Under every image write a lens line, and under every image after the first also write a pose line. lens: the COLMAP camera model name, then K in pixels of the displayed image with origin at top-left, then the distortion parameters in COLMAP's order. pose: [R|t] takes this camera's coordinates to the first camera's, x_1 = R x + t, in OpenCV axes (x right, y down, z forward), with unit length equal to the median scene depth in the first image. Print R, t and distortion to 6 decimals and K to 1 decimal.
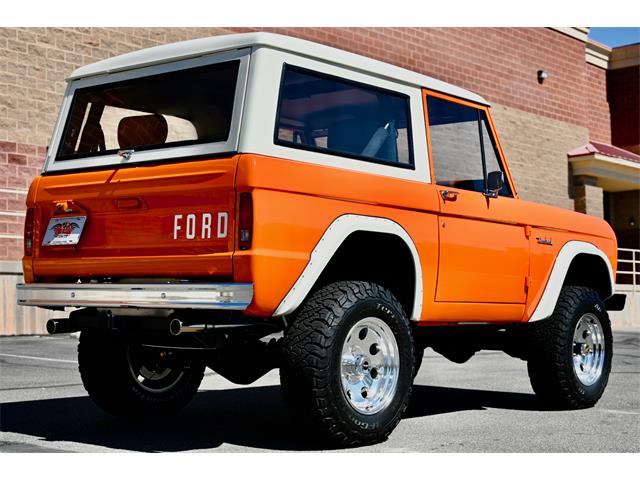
lens RADIAL K [[1133.7, 0, 318.8], [0, 1133.7, 240.9], [0, 0, 1]] dist [-0.004137, 0.000000]
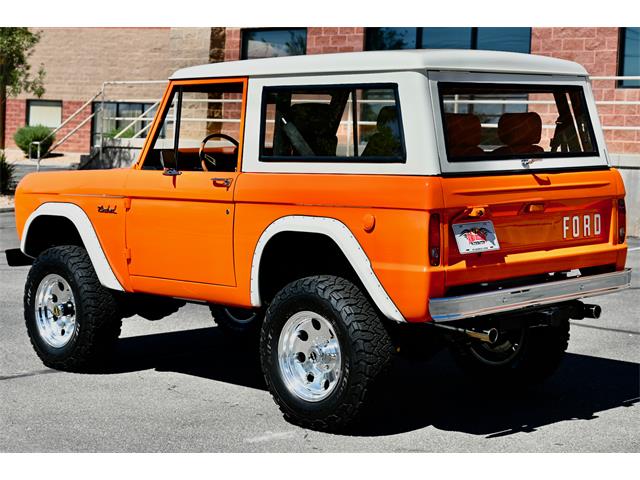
lens RADIAL K [[1330.8, 0, 357.3], [0, 1330.8, 223.7], [0, 0, 1]] dist [-0.005238, 0.000000]
pose [[0.067507, -0.088554, 0.993781, -1.390381], [-0.043522, 0.994844, 0.091605, -0.122434], [-0.996769, -0.049435, 0.063305, 1.052552]]
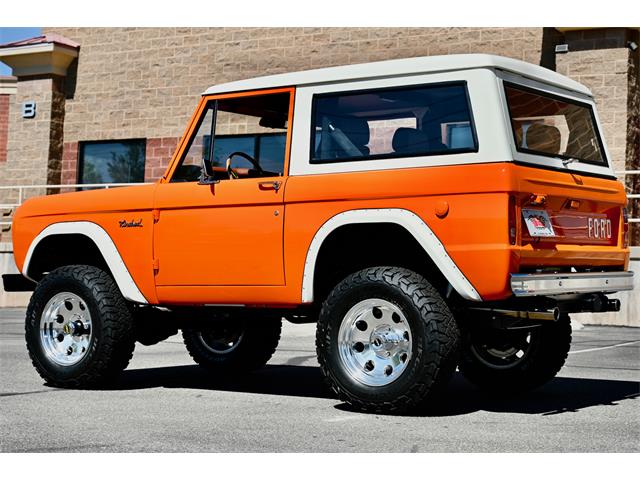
lens RADIAL K [[1224.7, 0, 362.2], [0, 1224.7, 233.6], [0, 0, 1]] dist [-0.023462, 0.000000]
pose [[-0.133081, 0.014220, 0.991003, -1.351804], [-0.047221, 0.998671, -0.020671, 0.032797], [-0.989980, -0.049547, -0.132233, 1.338929]]
